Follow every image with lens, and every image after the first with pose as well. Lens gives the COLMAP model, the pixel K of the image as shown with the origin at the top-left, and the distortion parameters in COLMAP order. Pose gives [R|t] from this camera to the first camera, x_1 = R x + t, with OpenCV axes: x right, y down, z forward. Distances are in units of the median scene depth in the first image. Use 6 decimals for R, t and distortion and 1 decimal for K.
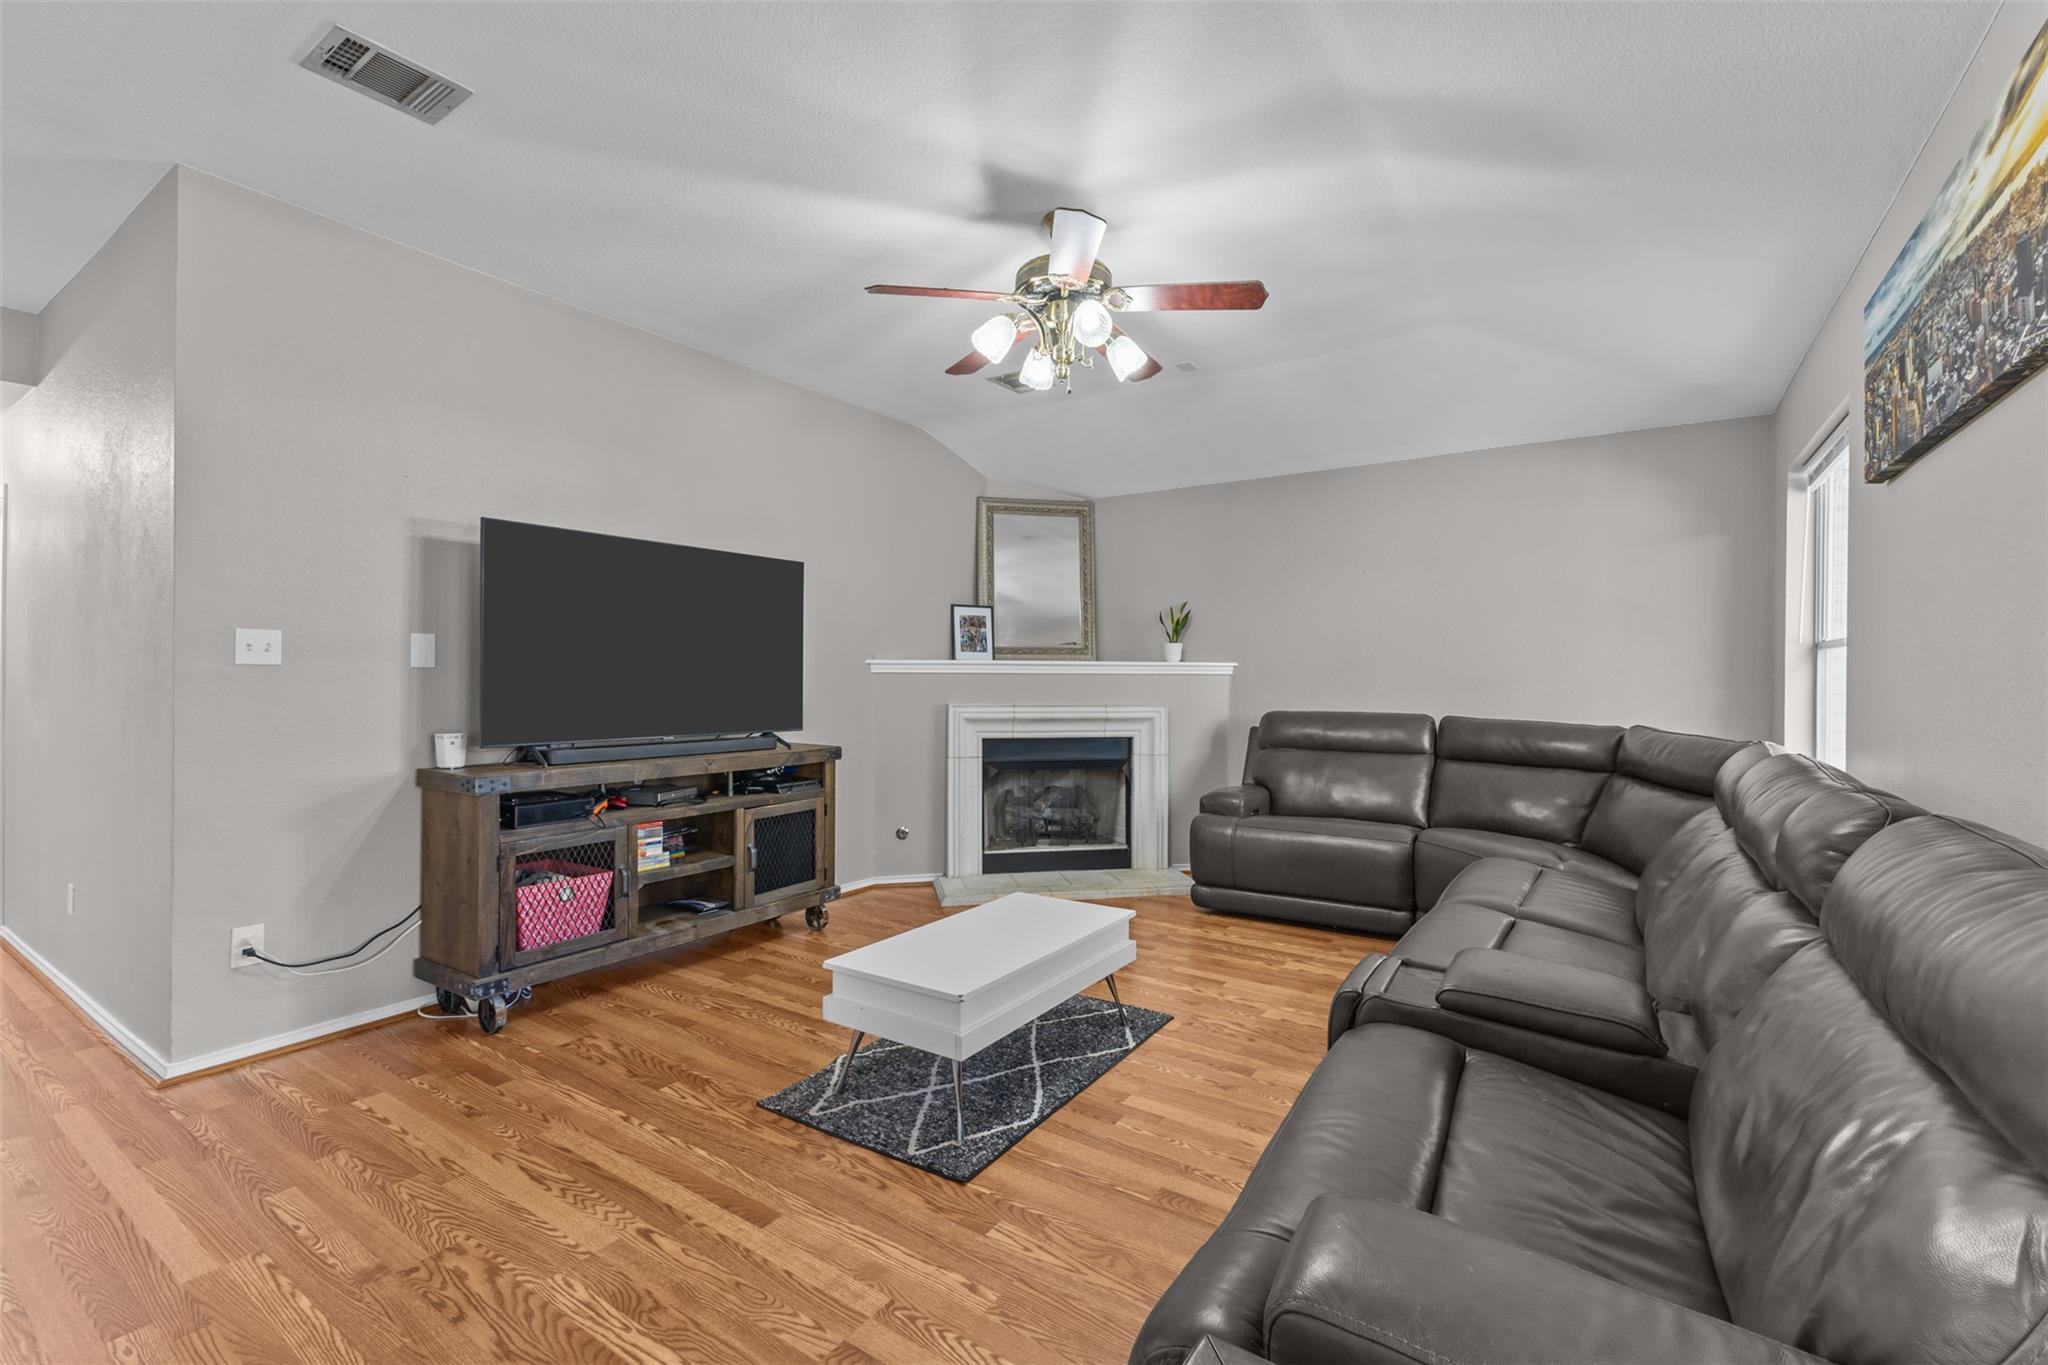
lens RADIAL K [[885.2, 0, 1024.9], [0, 885.2, 672.3], [0, 0, 1]] dist [0.022074, -0.008499]
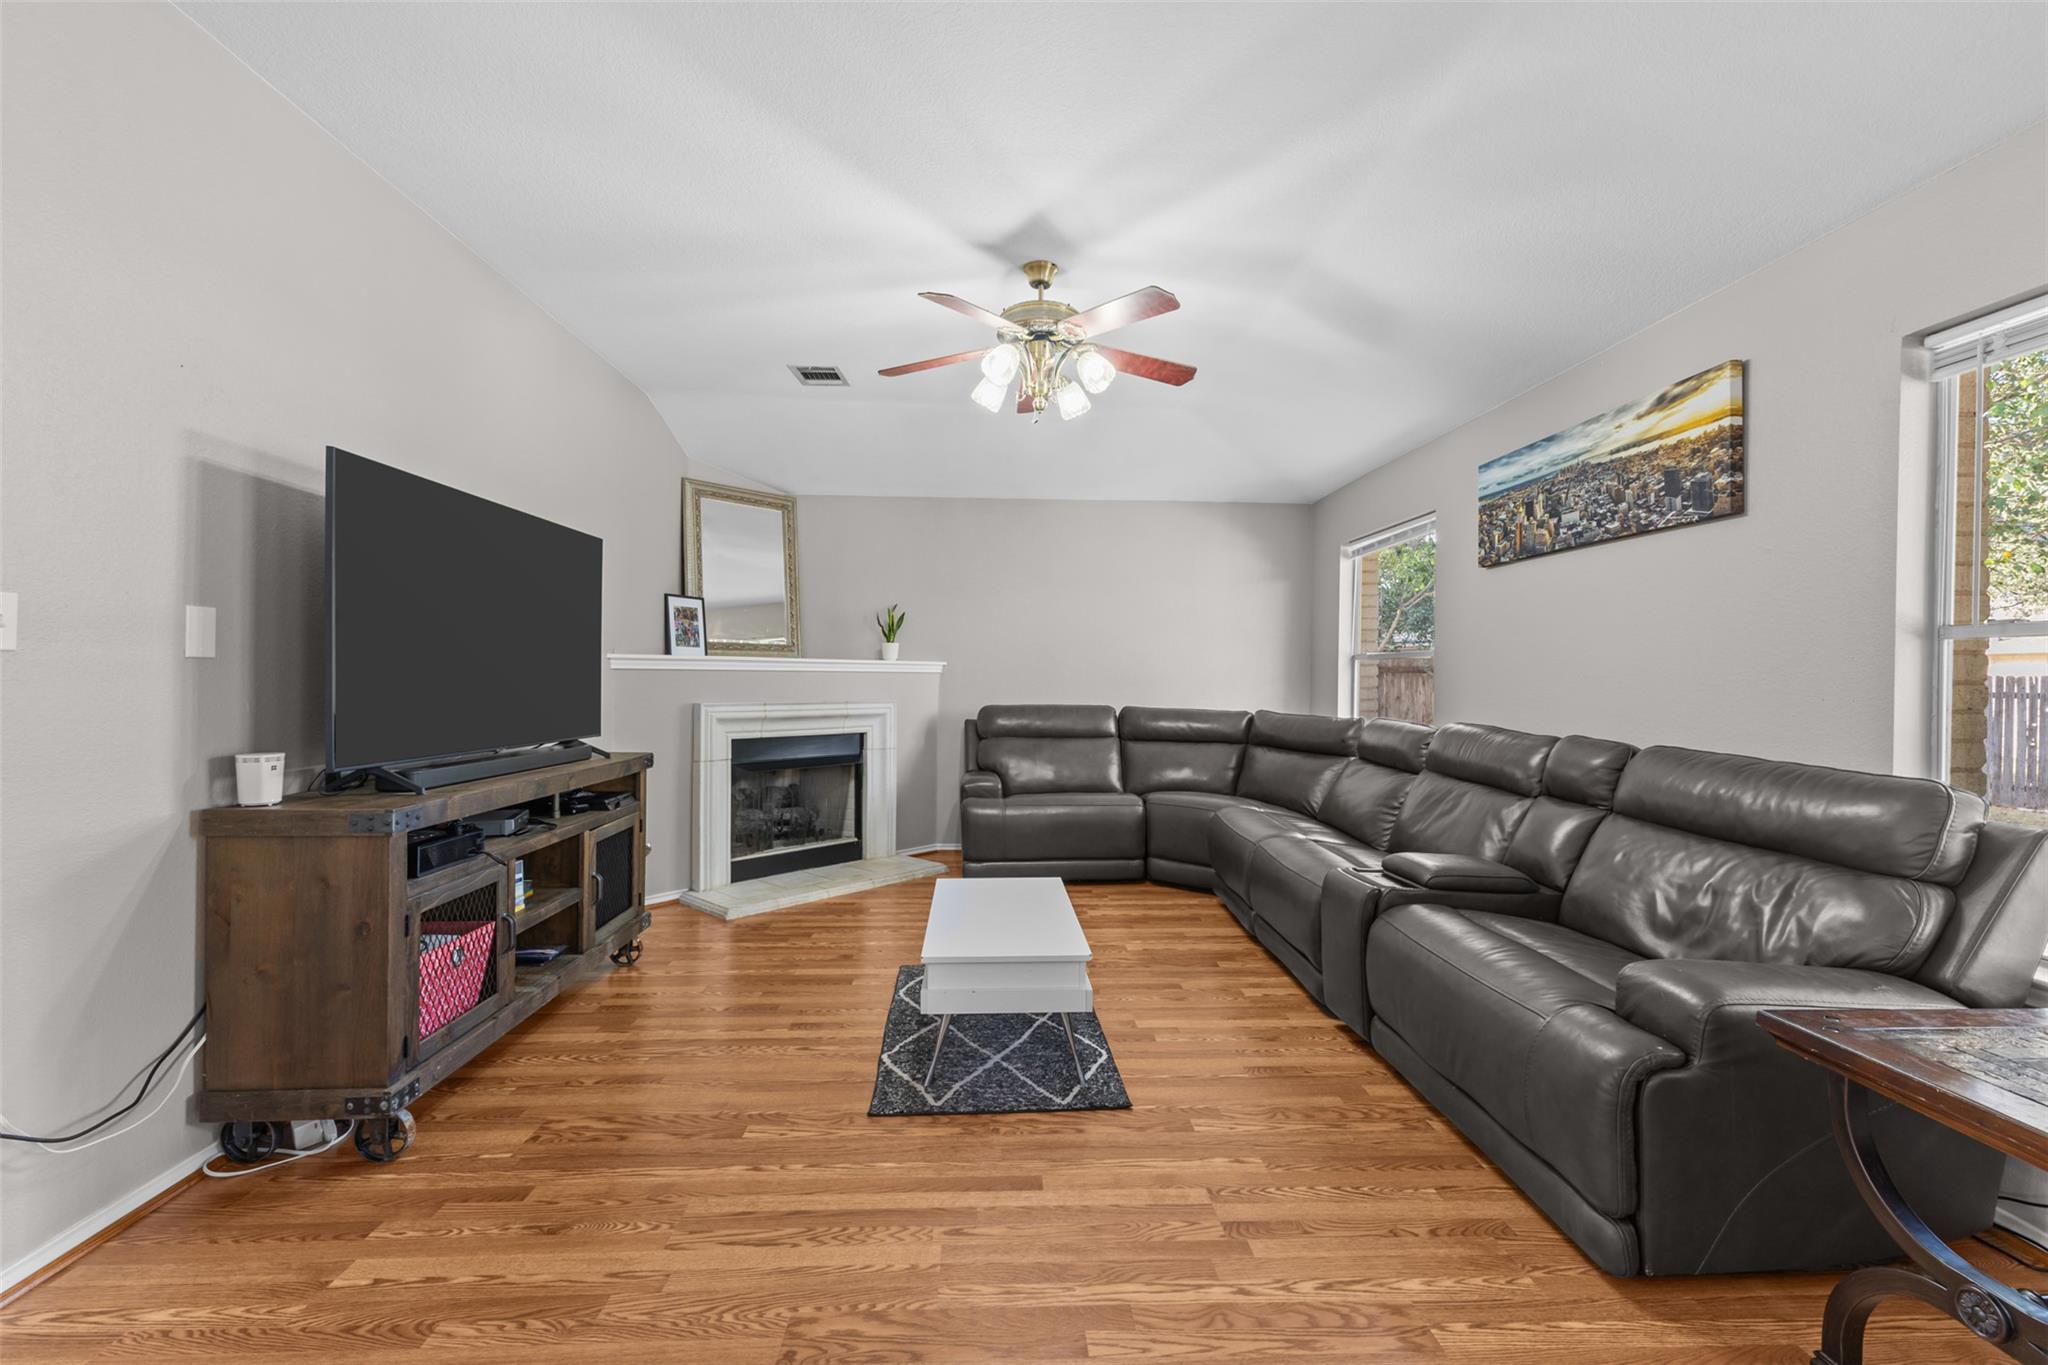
lens RADIAL K [[883.0, 0, 1026.8], [0, 883.0, 673.7], [0, 0, 1]] dist [0.012511, -0.000124]
pose [[0.802034, 0.004895, 0.597258, -0.381707], [-0.007658, 0.999968, 0.002089, 0.000640], [-0.597229, -0.006249, 0.802047, 0.065461]]
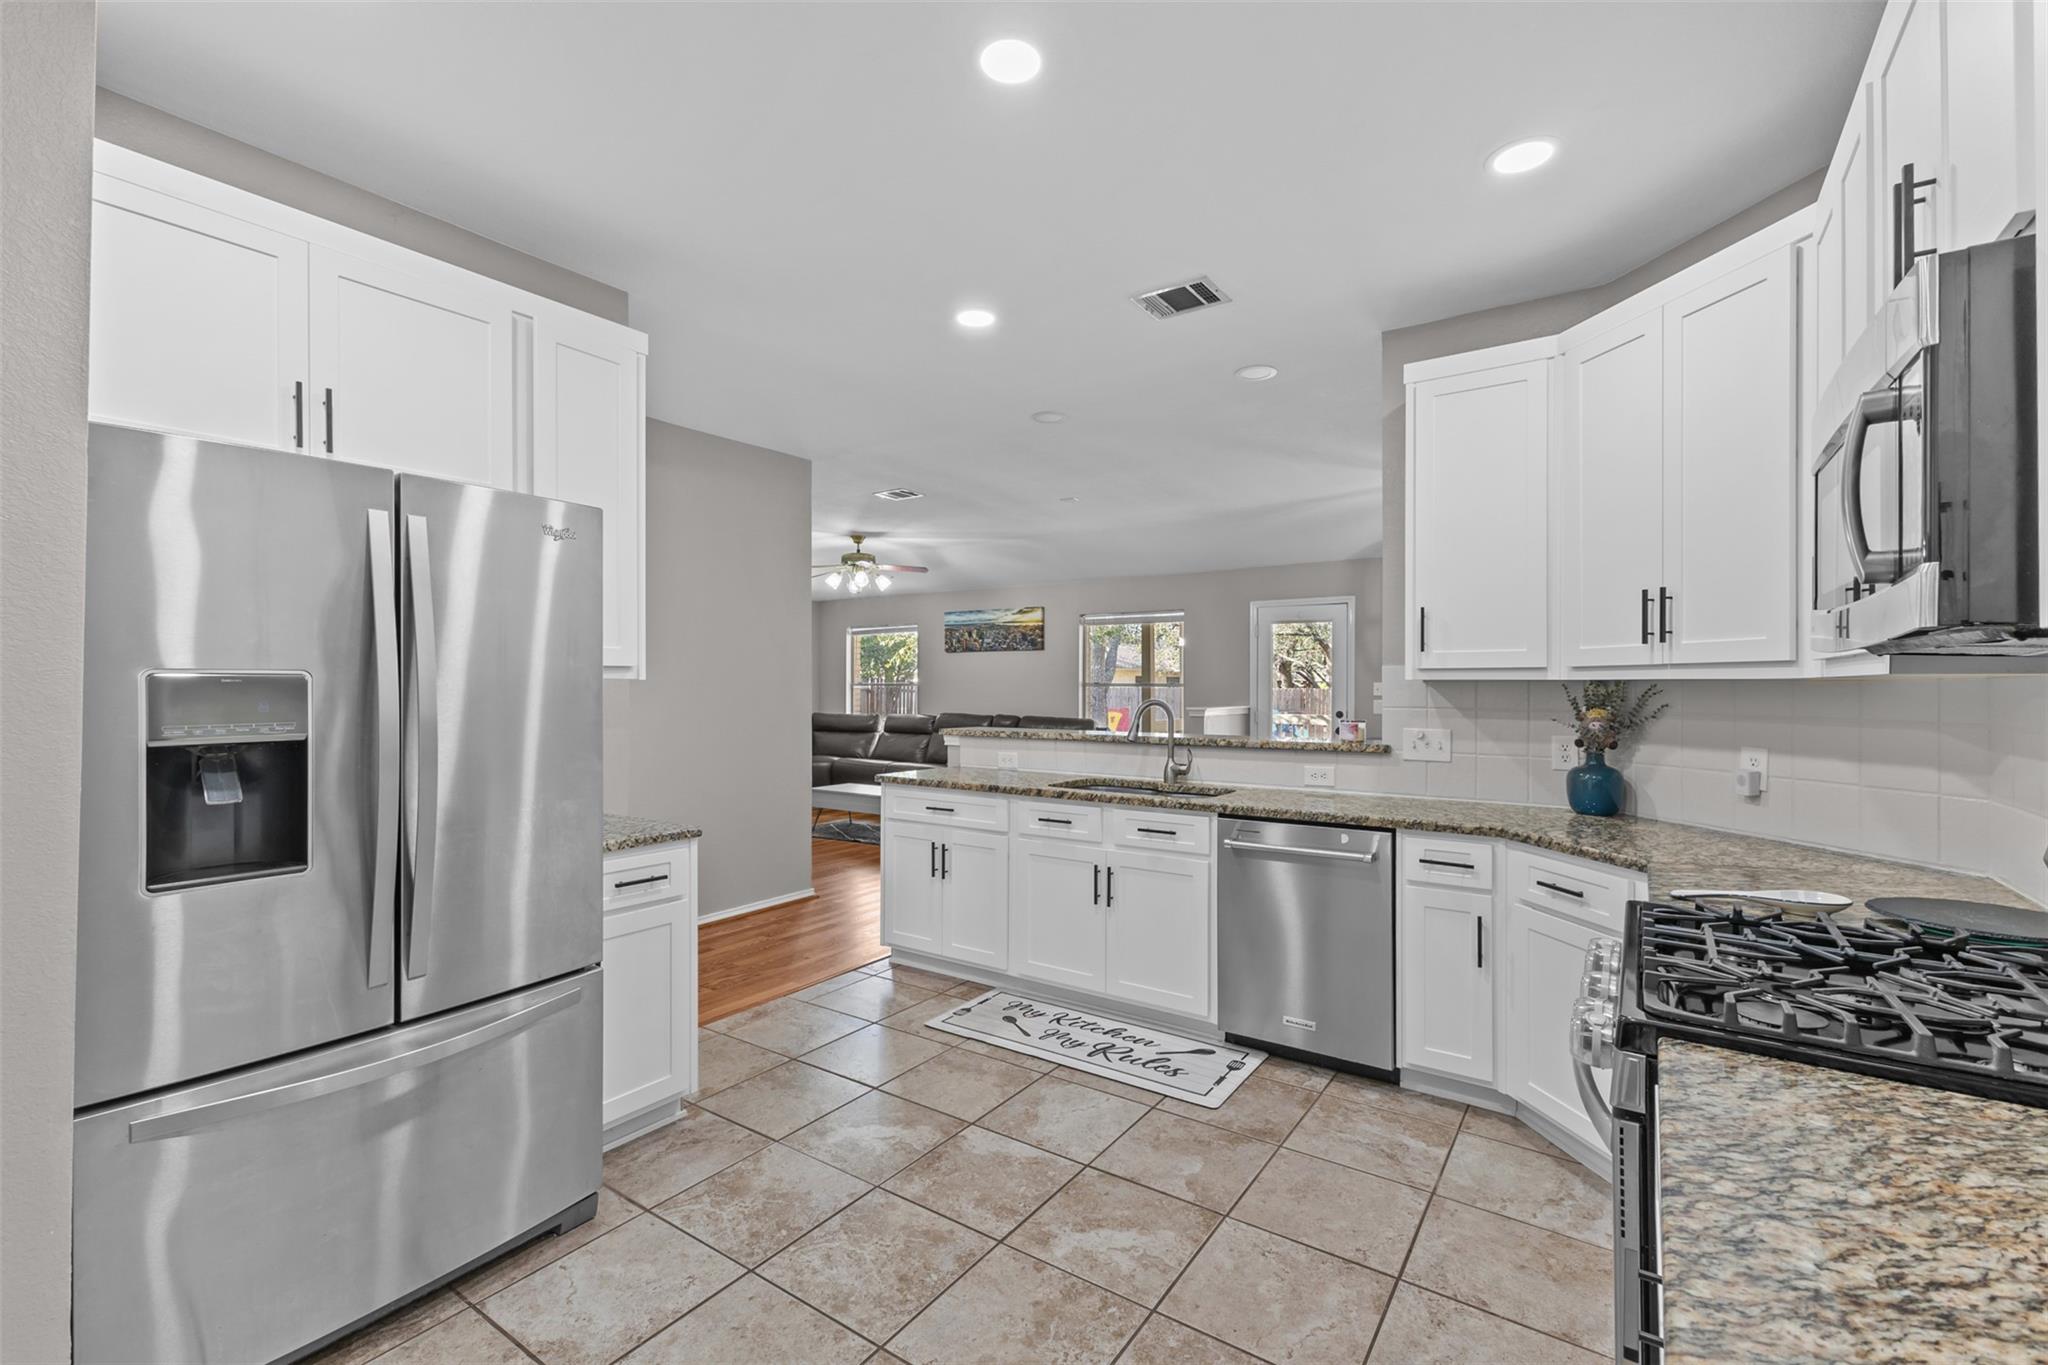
lens RADIAL K [[880.2, 0, 1031.2], [0, 880.2, 681.3], [0, 0, 1]] dist [0.015861, -0.000148]
pose [[0.006571, 0.002954, 0.999974, -1.643287], [-0.001196, 0.999995, -0.002947, -0.024057], [-0.999978, -0.001177, 0.006575, 0.256018]]
